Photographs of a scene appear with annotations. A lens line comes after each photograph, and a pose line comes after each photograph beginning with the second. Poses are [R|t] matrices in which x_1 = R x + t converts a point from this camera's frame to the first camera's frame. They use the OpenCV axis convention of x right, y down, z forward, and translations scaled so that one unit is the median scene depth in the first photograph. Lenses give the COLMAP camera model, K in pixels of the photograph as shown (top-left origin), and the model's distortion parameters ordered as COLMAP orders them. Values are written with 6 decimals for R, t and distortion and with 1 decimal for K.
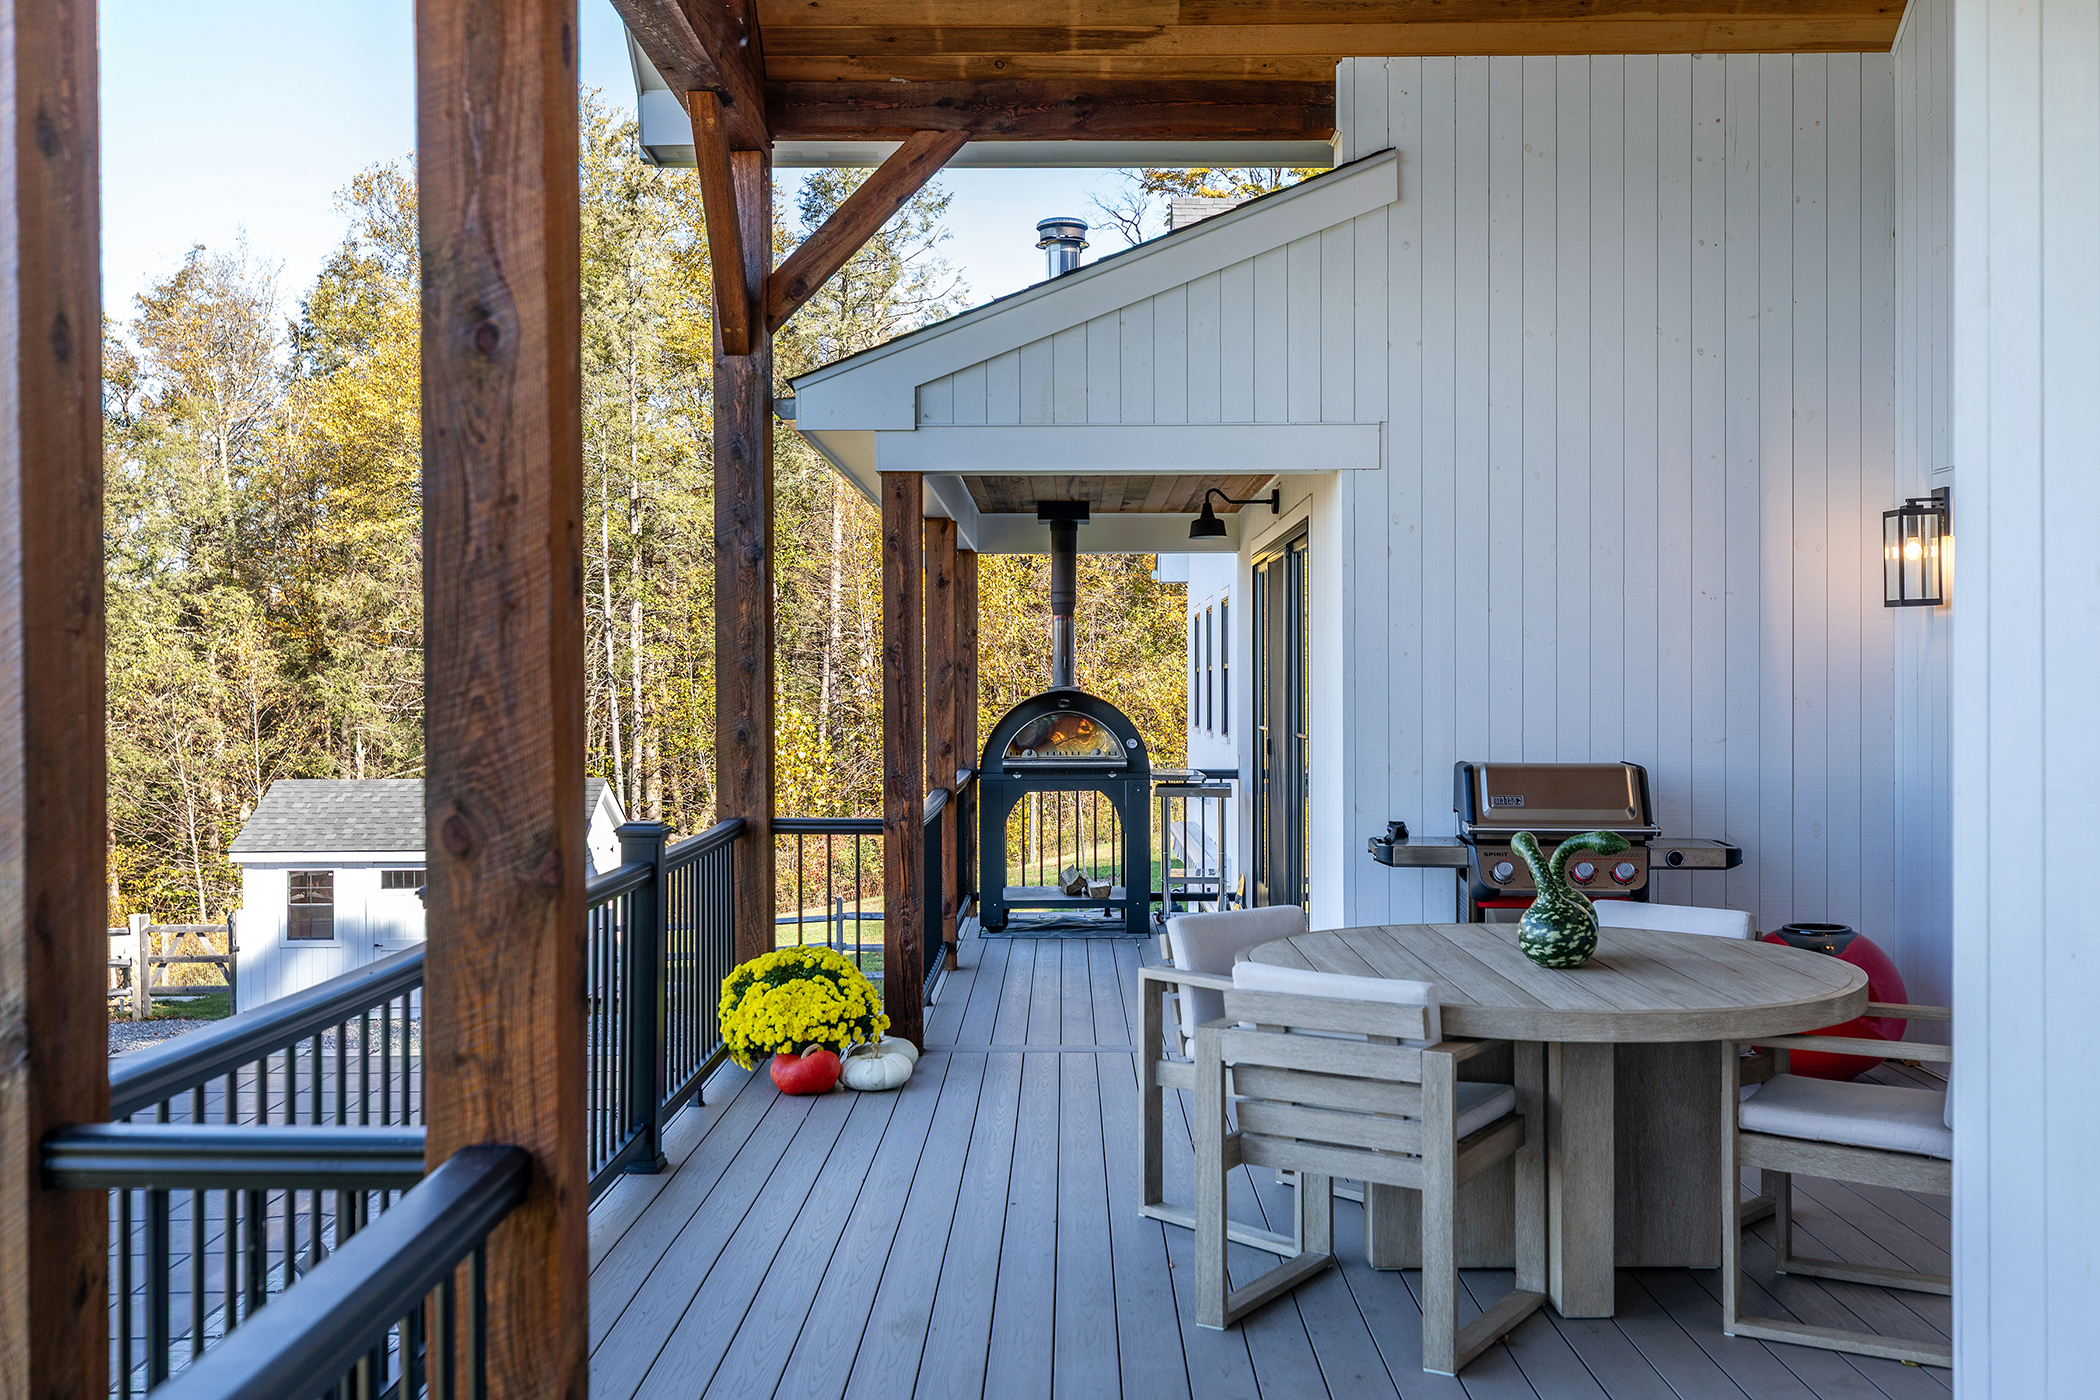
lens RADIAL K [[1965.7, 0, 1134.3], [0, 1965.7, 669.2], [0, 0, 1]] dist [0.001292, 0.000000]
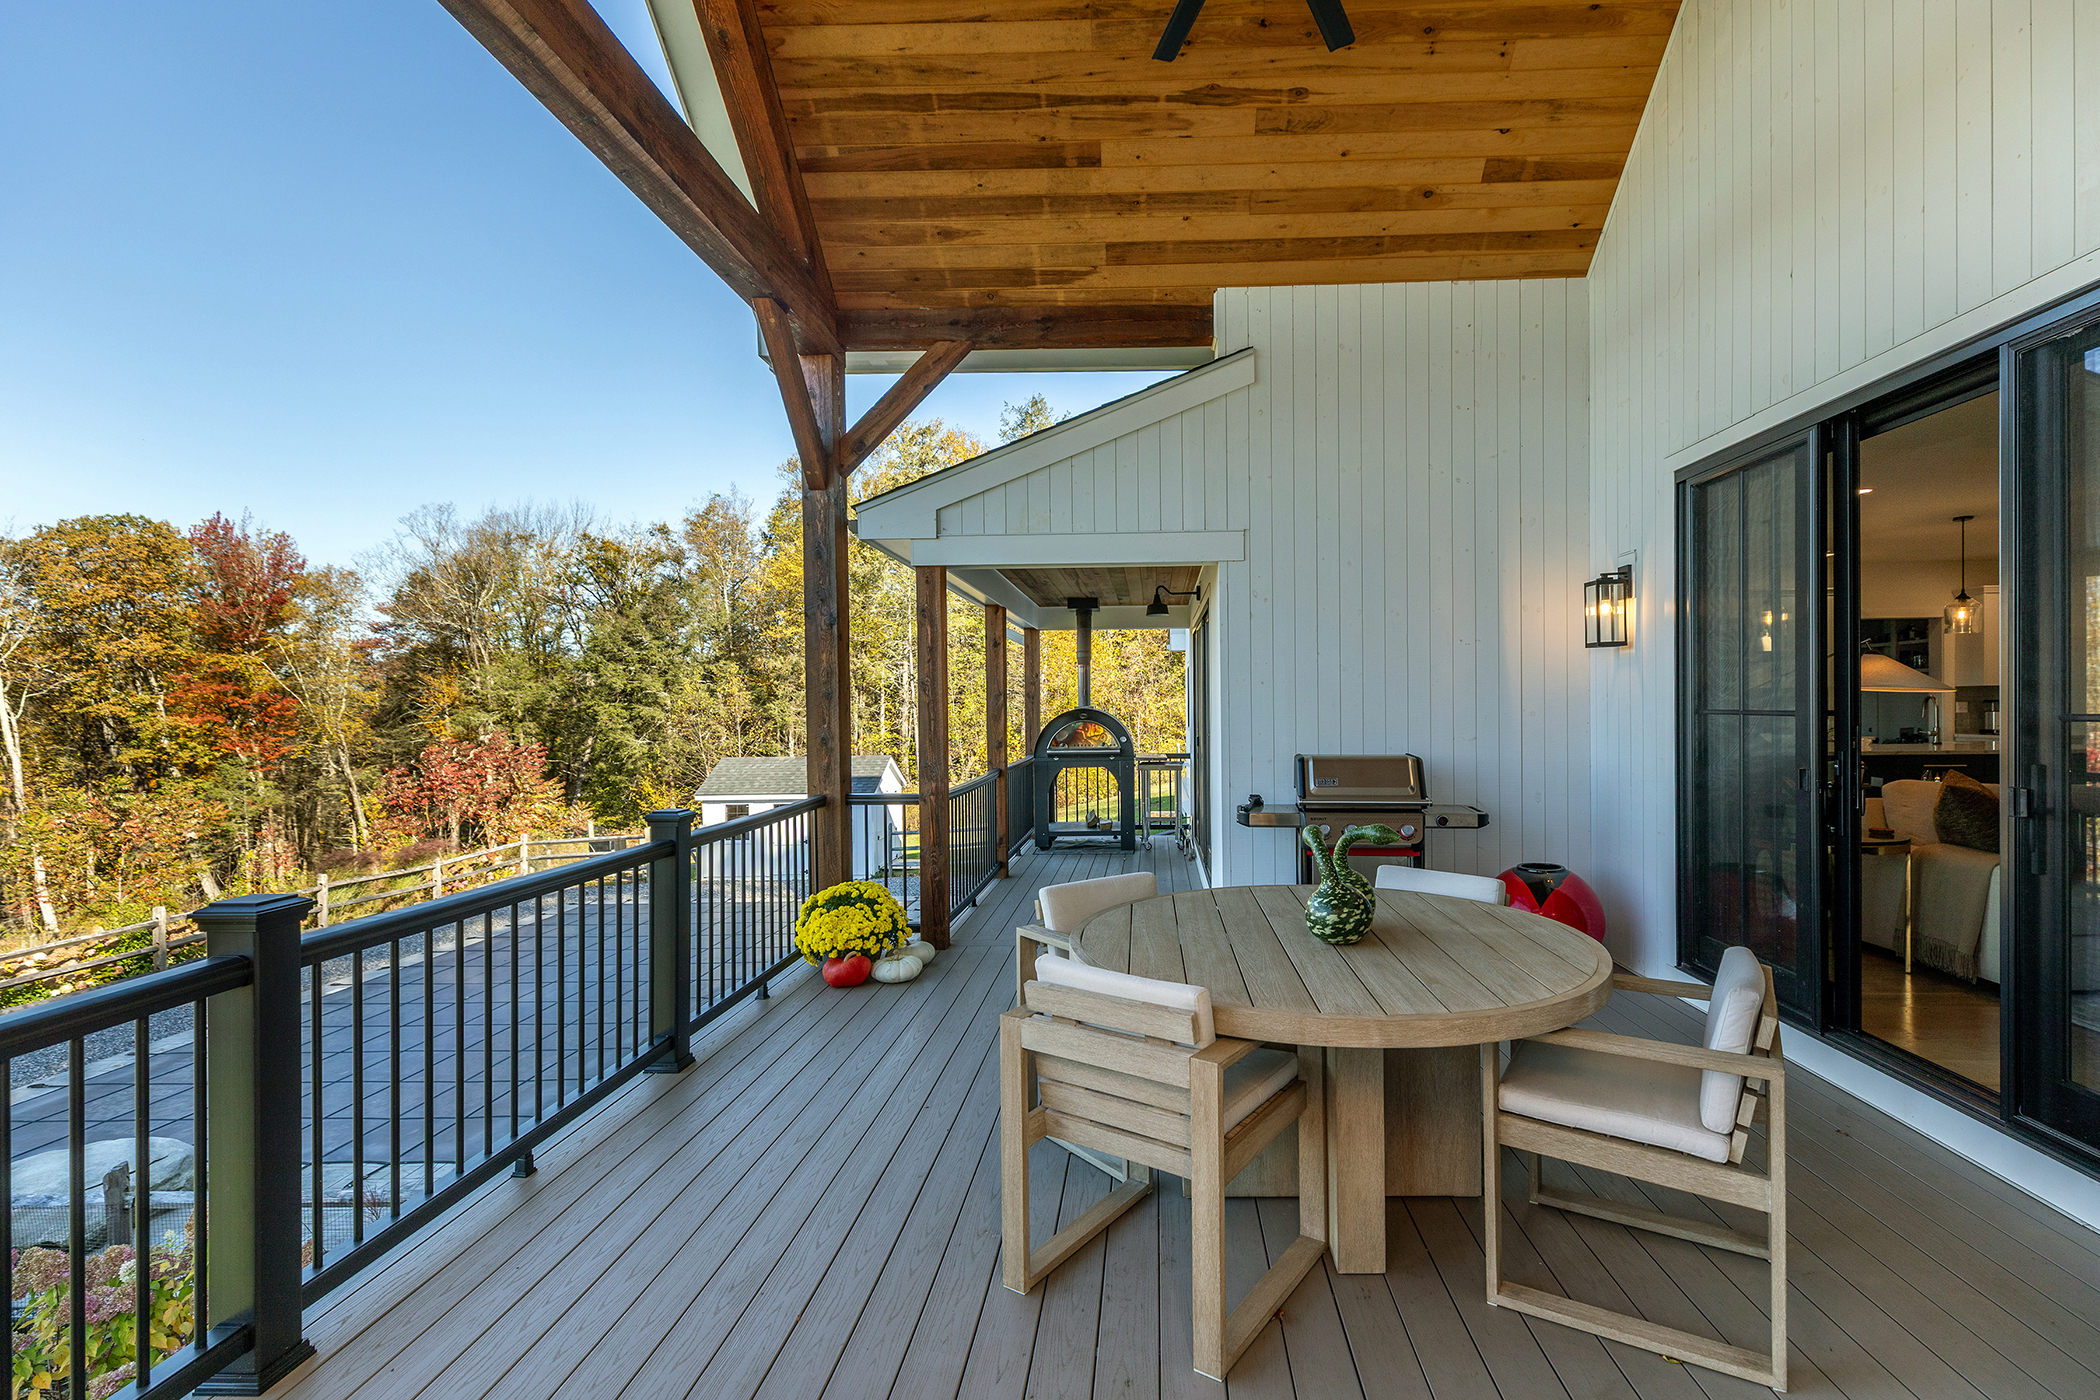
lens RADIAL K [[946.0, 0, 1154.6], [0, 946.0, 706.0], [0, 0, 1]] dist [0.012768, -0.004456]
pose [[0.999498, -0.008732, -0.030464, 0.077214], [0.009011, 0.999919, 0.009039, 0.002618], [0.030383, -0.009309, 0.999495, 0.269415]]
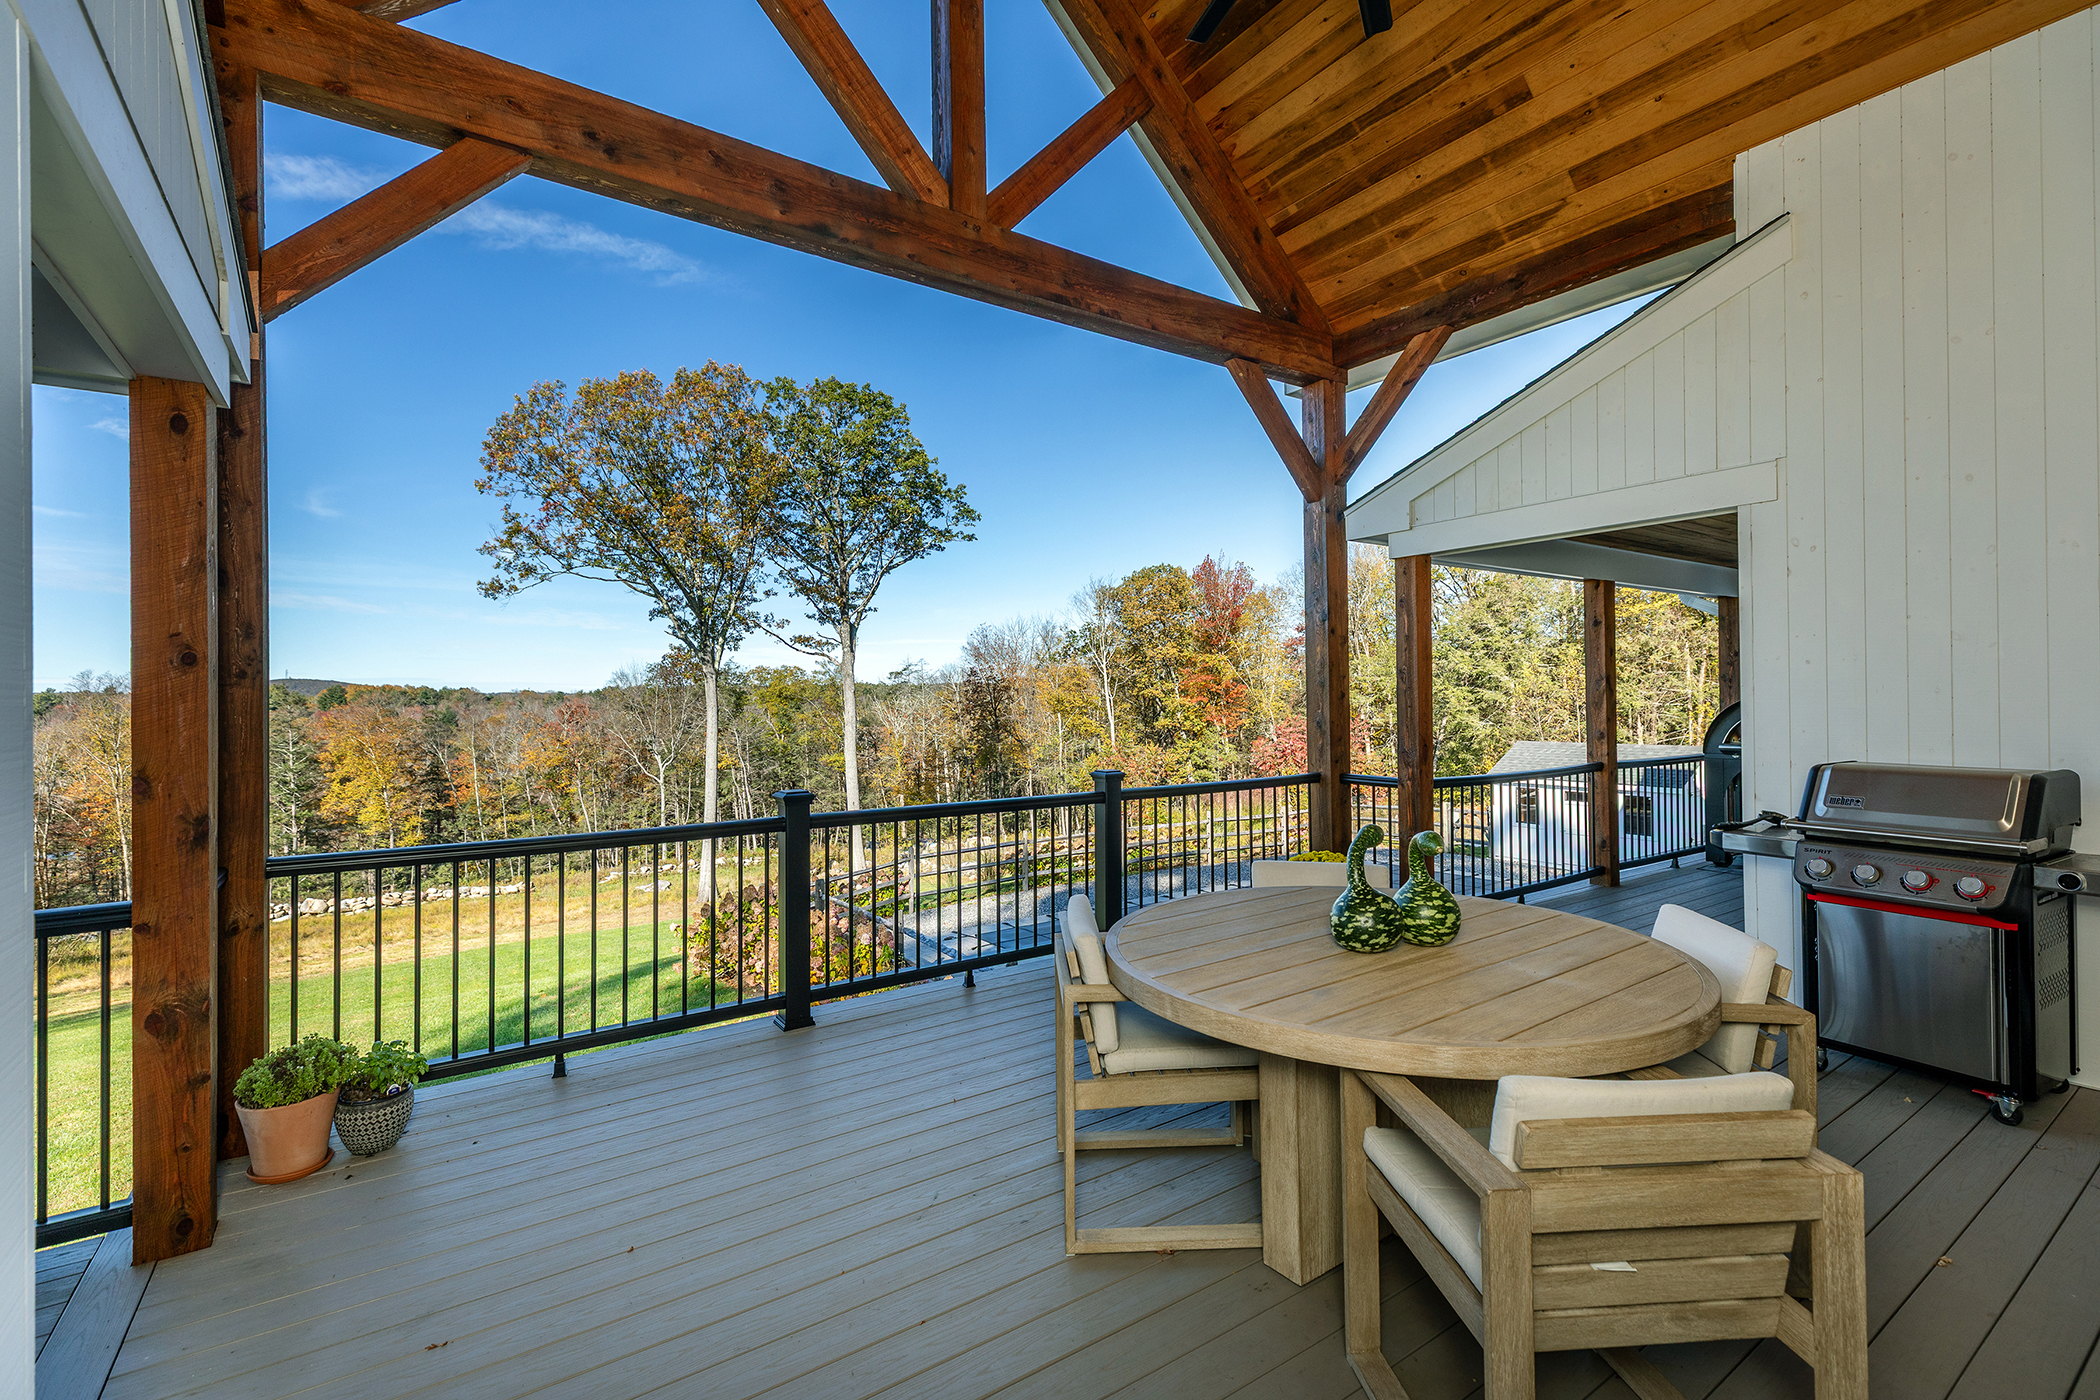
lens RADIAL K [[946.0, 0, 1056.1], [0, 946.0, 688.7], [0, 0, 1]] dist [0.012768, -0.004456]
pose [[0.553753, -0.013623, -0.832570, 0.350566], [0.017094, 0.999841, -0.004991, 0.002427], [0.832506, -0.011468, 0.553898, 0.346790]]
